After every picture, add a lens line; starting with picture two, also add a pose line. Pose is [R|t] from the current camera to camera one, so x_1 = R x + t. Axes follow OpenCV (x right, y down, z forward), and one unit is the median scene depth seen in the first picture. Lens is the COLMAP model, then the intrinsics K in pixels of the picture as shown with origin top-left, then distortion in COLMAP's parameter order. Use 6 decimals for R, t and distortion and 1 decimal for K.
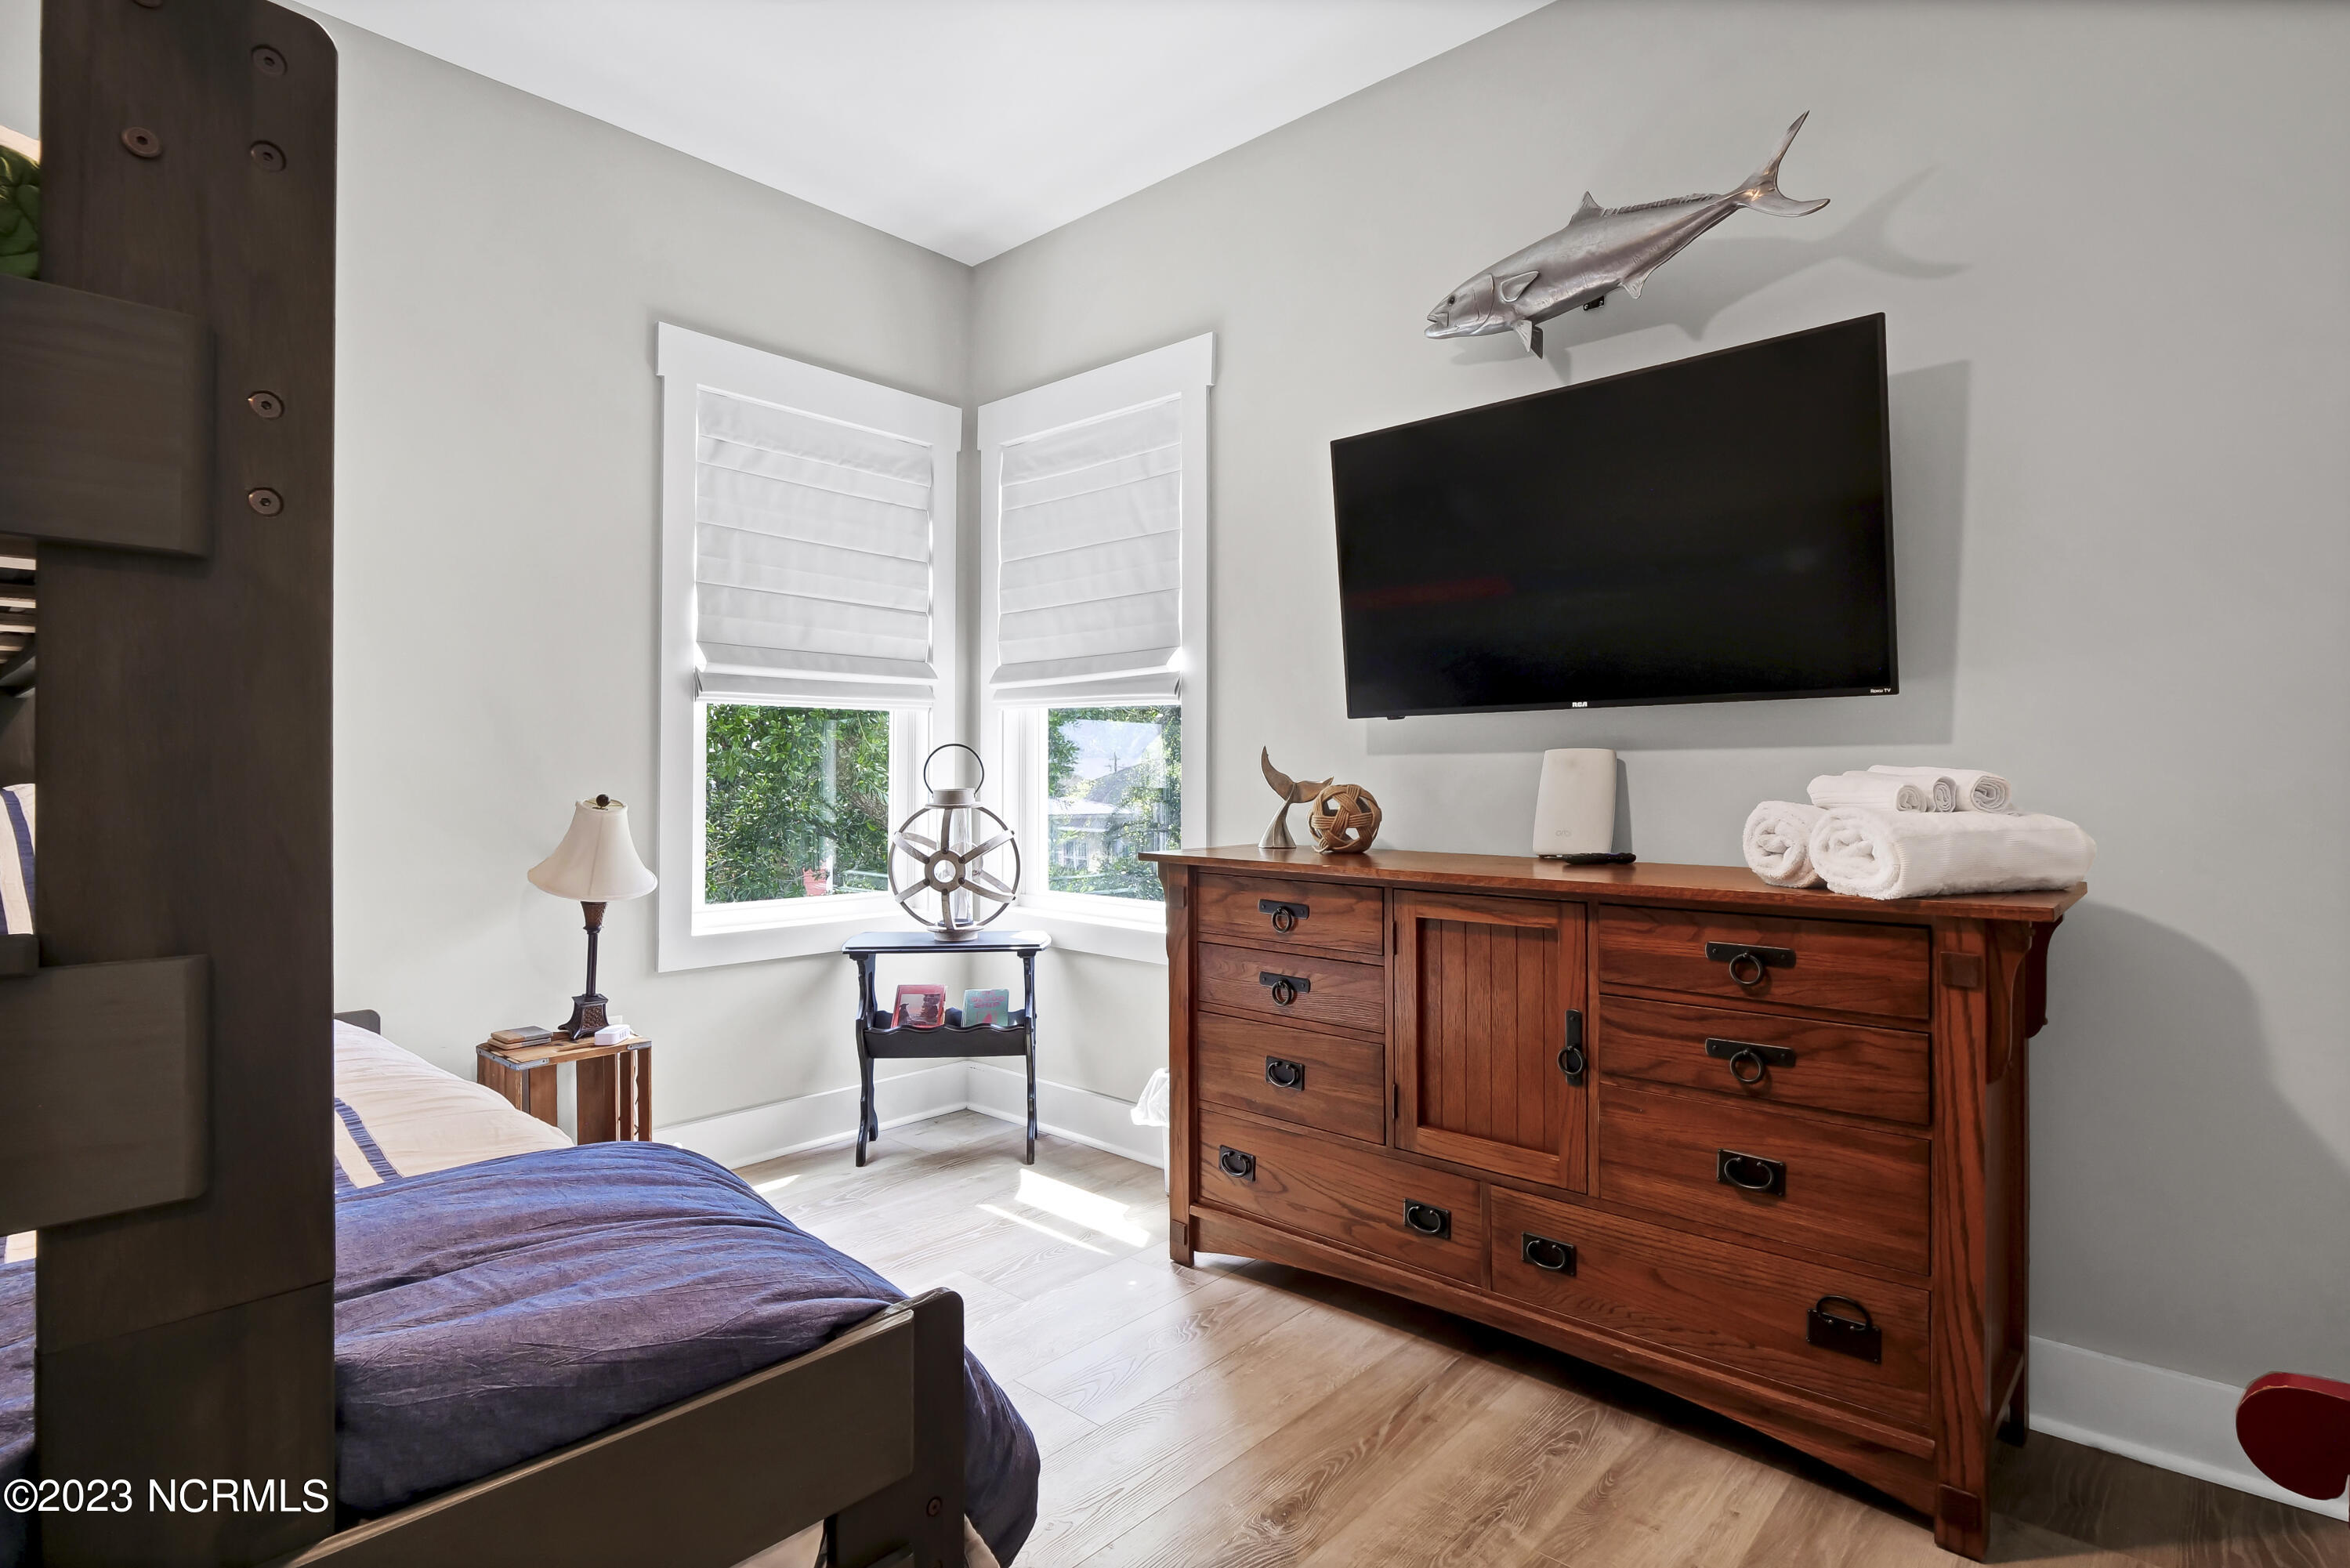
lens RADIAL K [[1180.5, 0, 1162.0], [0, 1180.5, 766.8], [0, 0, 1]] dist [-0.015165, -0.000070]
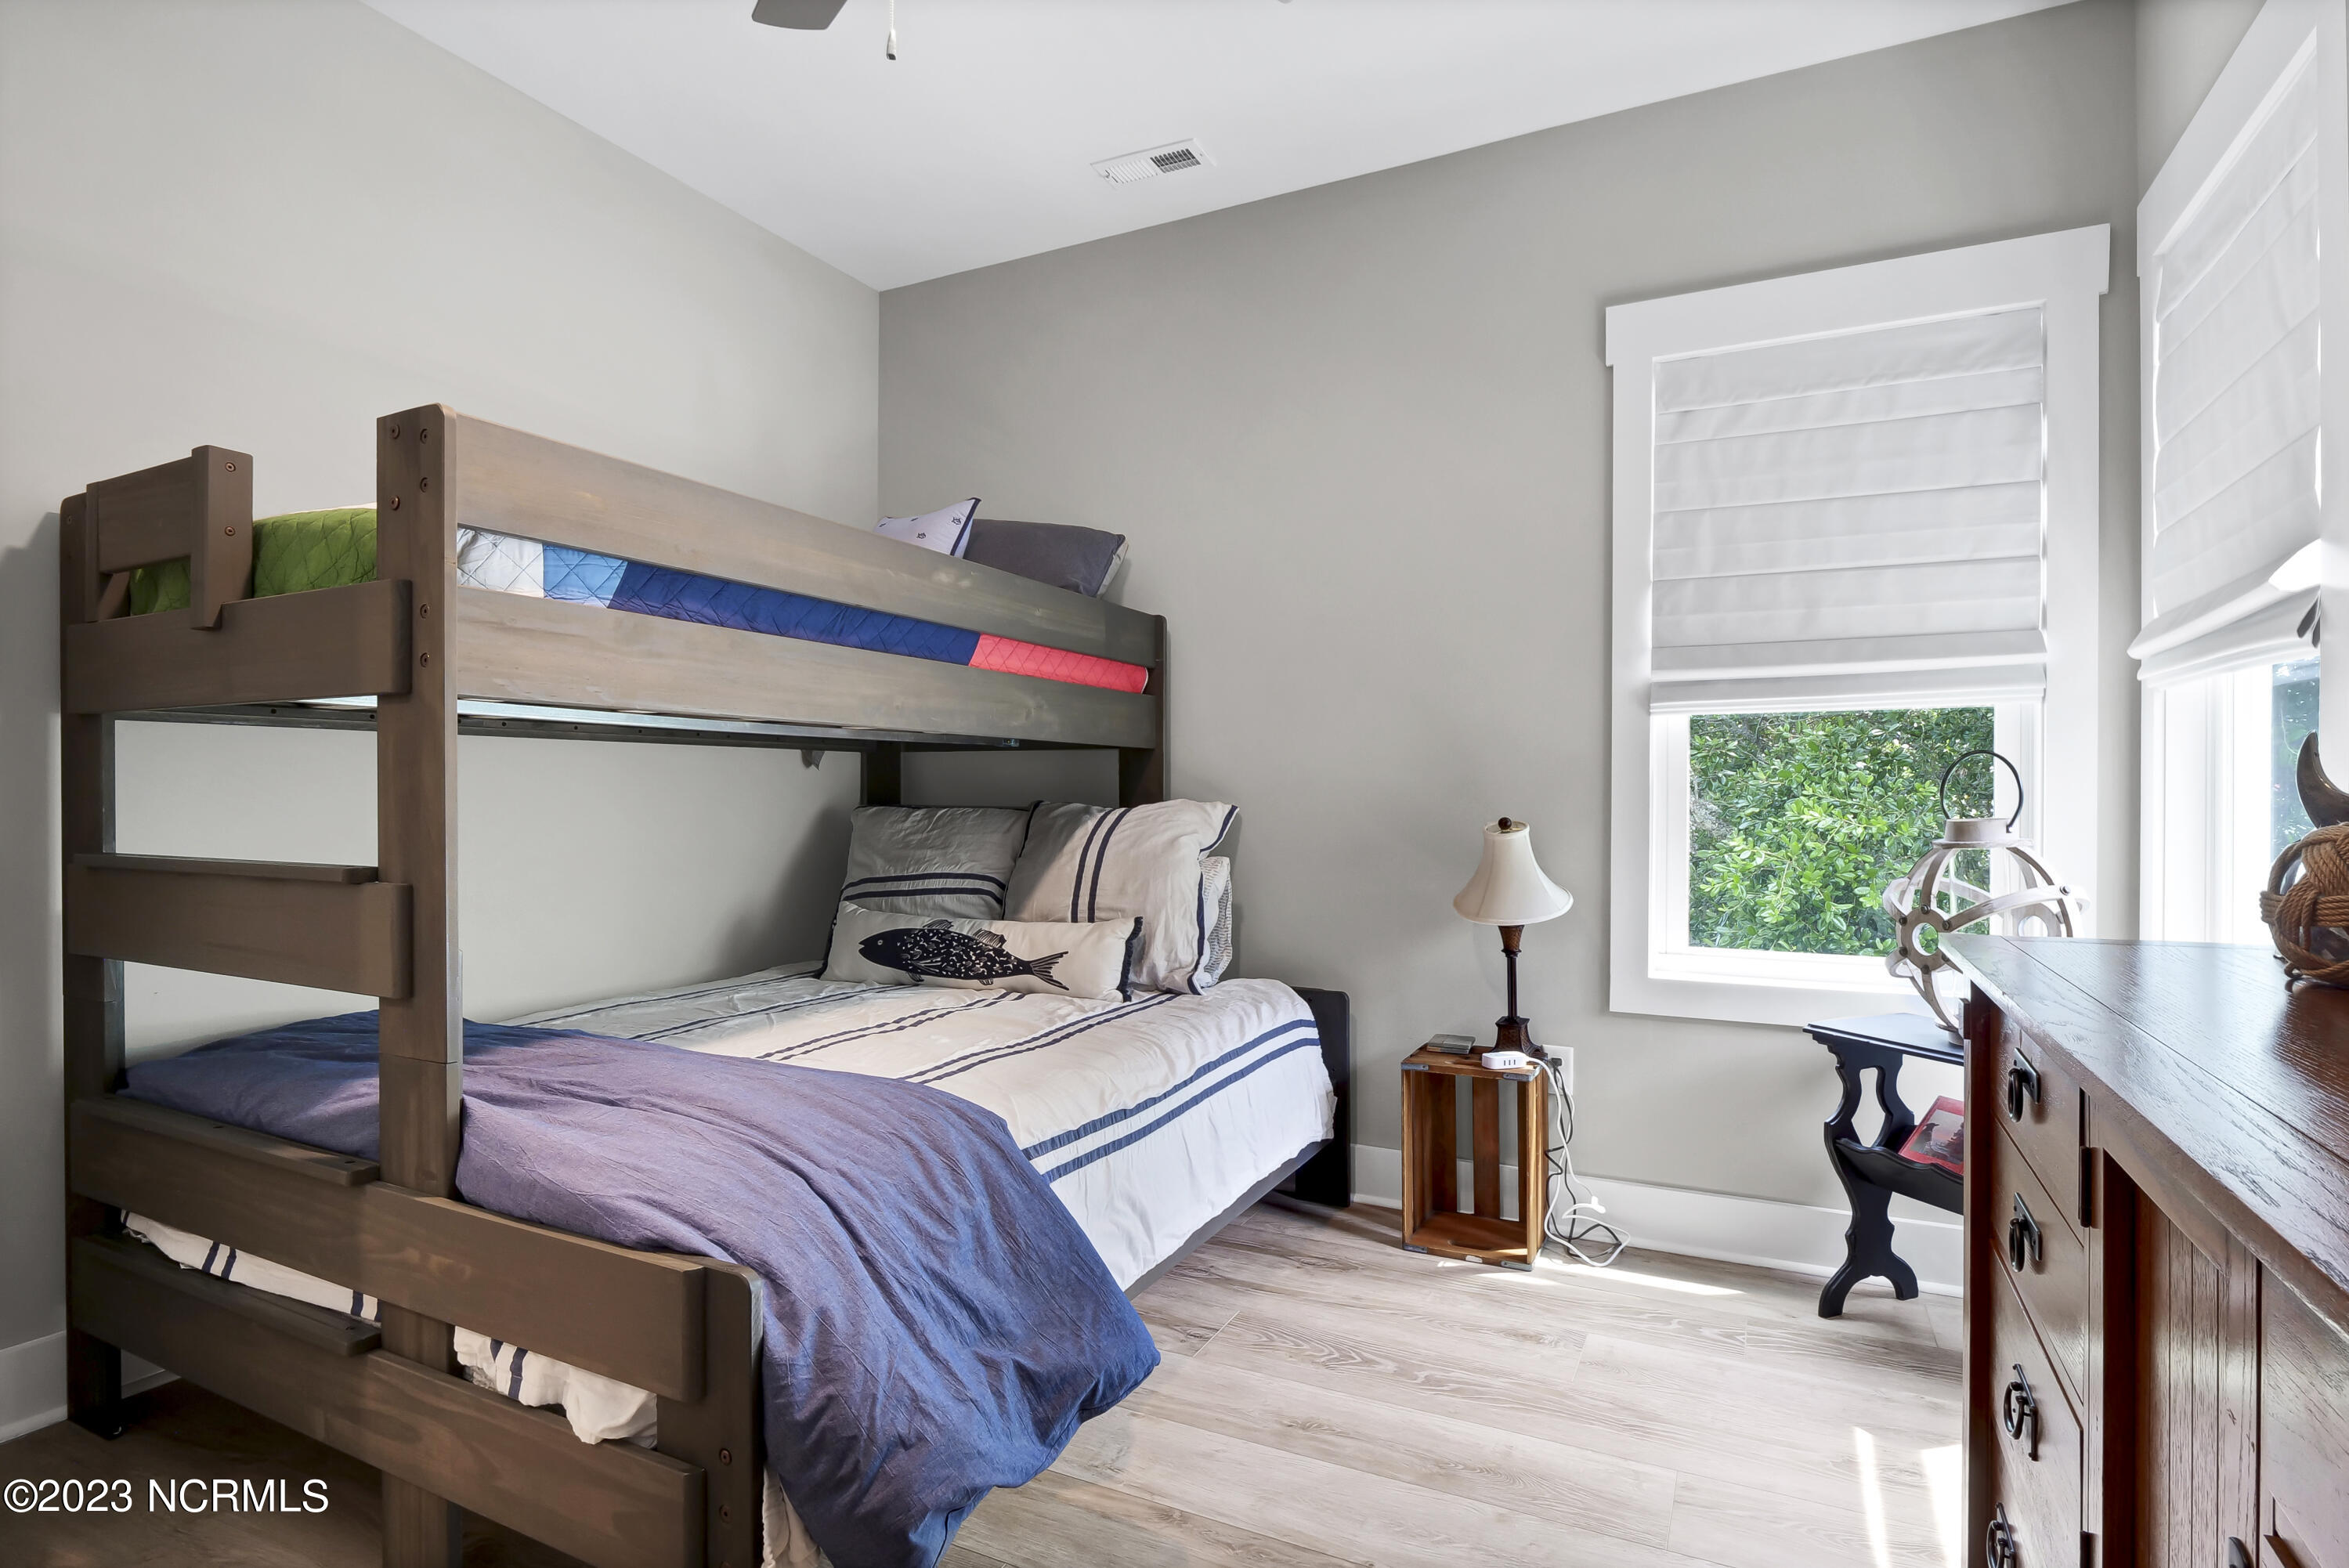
lens RADIAL K [[1180.0, 0, 1163.2], [0, 1180.0, 800.5], [0, 0, 1]] dist [-0.015165, -0.000070]
pose [[0.269168, 0.001849, -0.963091, 0.353924], [0.007306, 0.999965, 0.003961, 0.002633], [0.963066, -0.008103, 0.269145, 0.396442]]
